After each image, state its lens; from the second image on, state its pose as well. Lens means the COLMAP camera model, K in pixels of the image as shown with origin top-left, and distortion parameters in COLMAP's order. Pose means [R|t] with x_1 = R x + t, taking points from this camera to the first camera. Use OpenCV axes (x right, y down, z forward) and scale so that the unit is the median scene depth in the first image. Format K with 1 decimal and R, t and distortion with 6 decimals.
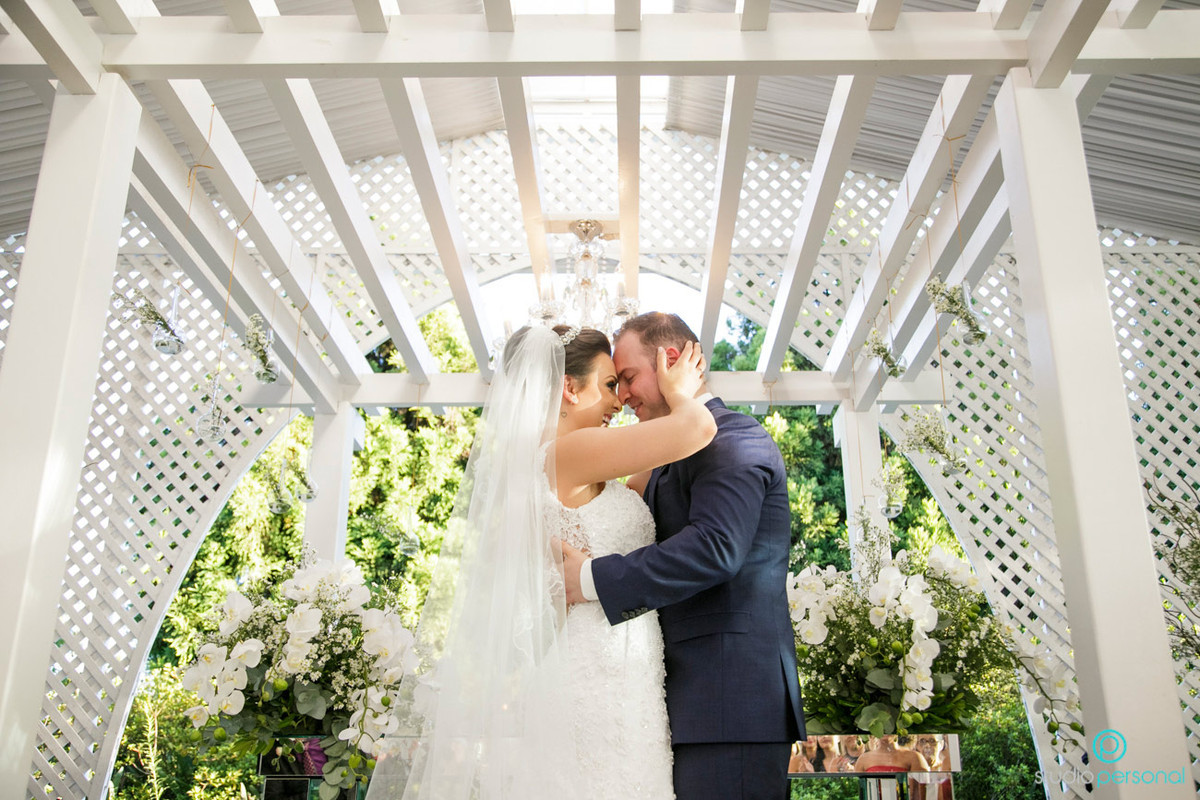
lens RADIAL K [[1102.8, 0, 632.9], [0, 1102.8, 399.1], [0, 0, 1]] dist [-0.031506, 0.002070]
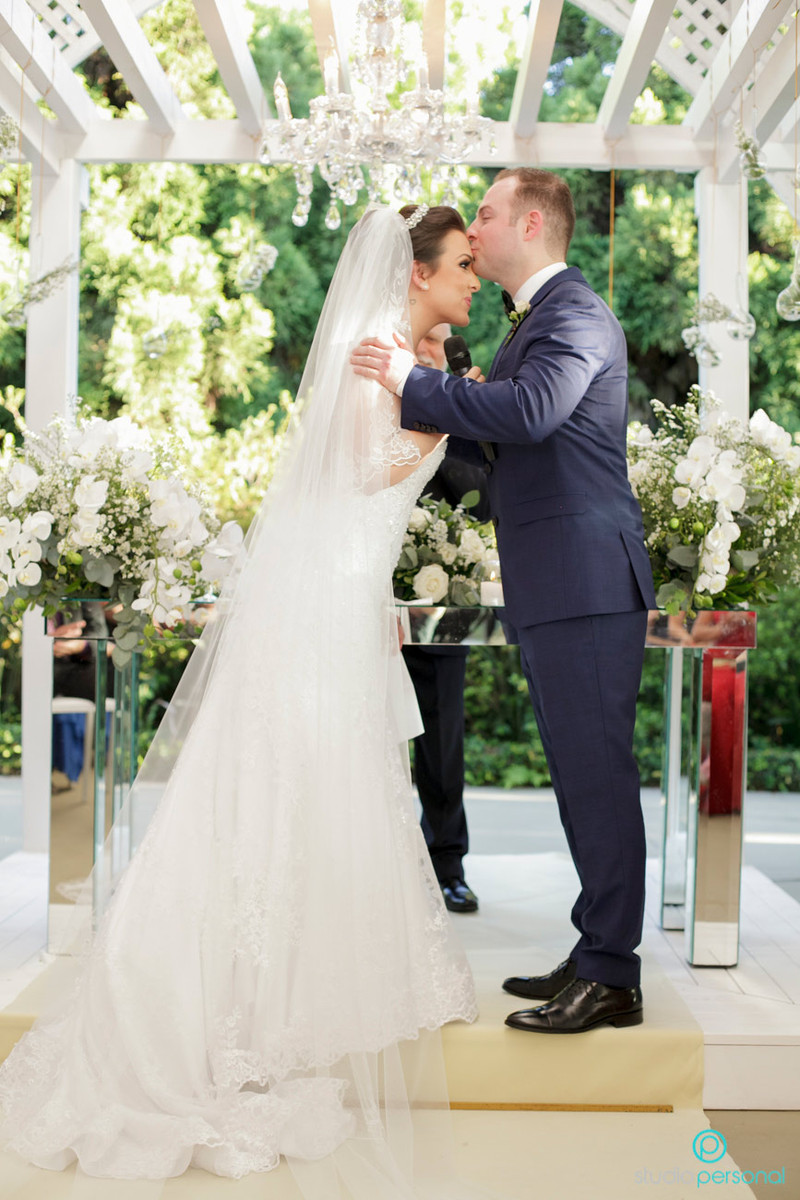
lens RADIAL K [[1718.3, 0, 400.0], [0, 1718.3, 600.0], [0, 0, 1]] dist [-0.252249, -0.067563]
pose [[0.999624, 0.021239, -0.017370, 0.004510], [-0.013998, 0.939269, 0.342896, -0.220000], [0.023597, -0.342524, 0.939213, -0.427813]]
